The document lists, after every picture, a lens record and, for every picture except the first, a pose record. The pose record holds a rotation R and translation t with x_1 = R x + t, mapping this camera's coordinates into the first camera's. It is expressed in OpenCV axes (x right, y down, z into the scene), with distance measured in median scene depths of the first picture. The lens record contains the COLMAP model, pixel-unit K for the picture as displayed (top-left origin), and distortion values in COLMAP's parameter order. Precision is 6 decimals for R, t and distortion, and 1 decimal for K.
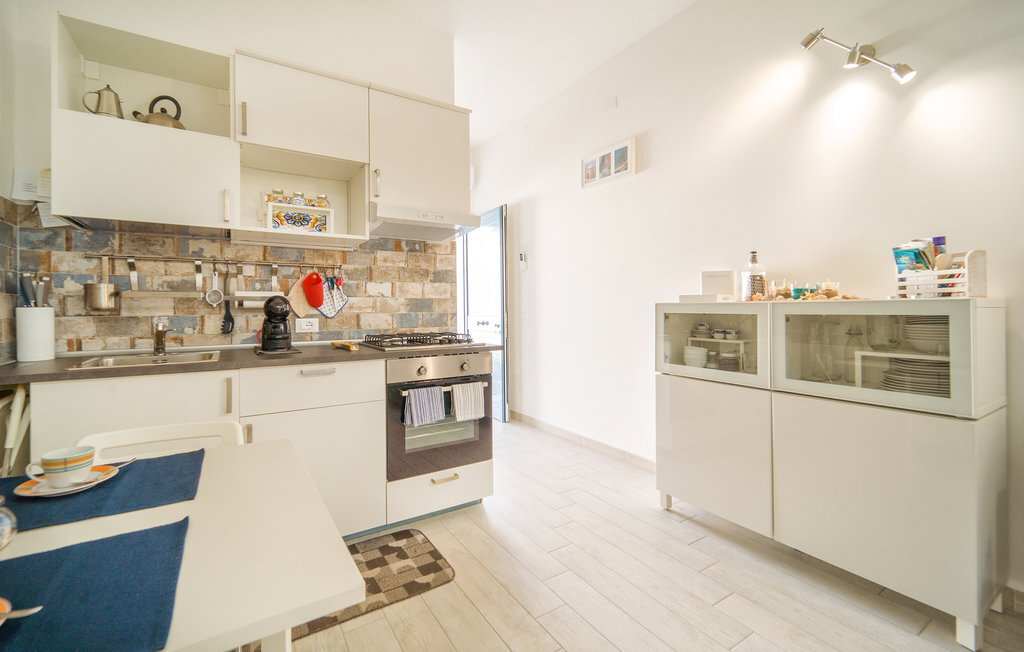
lens RADIAL K [[431.3, 0, 497.1], [0, 431.3, 314.8], [0, 0, 1]] dist [0.005164, -0.000452]
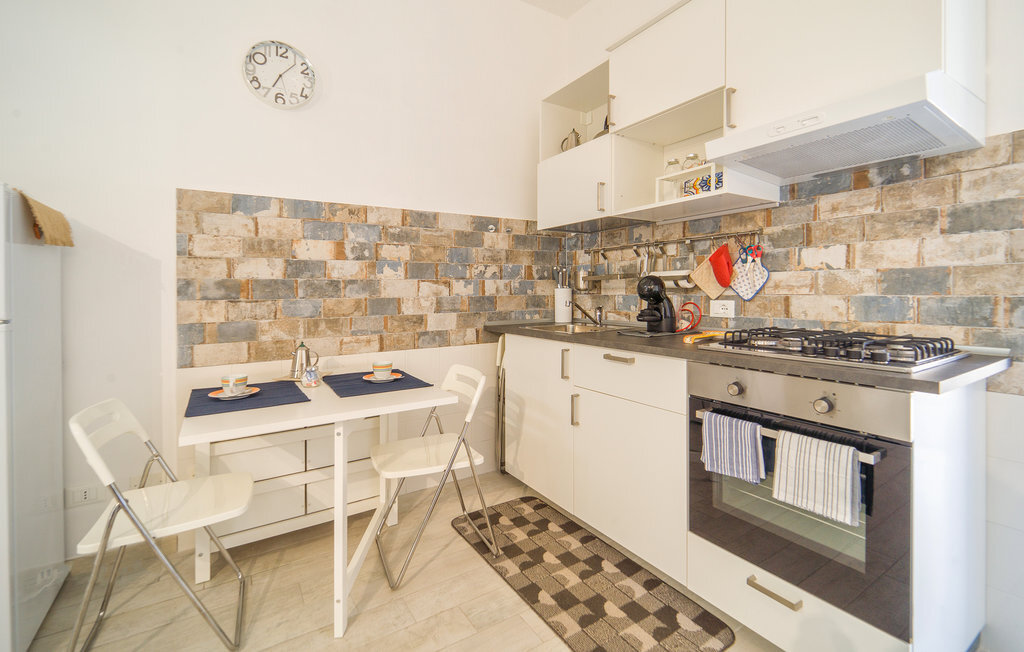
lens RADIAL K [[431.3, 0, 492.4], [0, 431.3, 296.8], [0, 0, 1]] dist [0.005164, -0.000452]
pose [[0.014802, 0.019867, -0.999693, 0.373508], [-0.005973, 0.999787, 0.019780, -0.011951], [0.999873, 0.005679, 0.014917, 0.541161]]
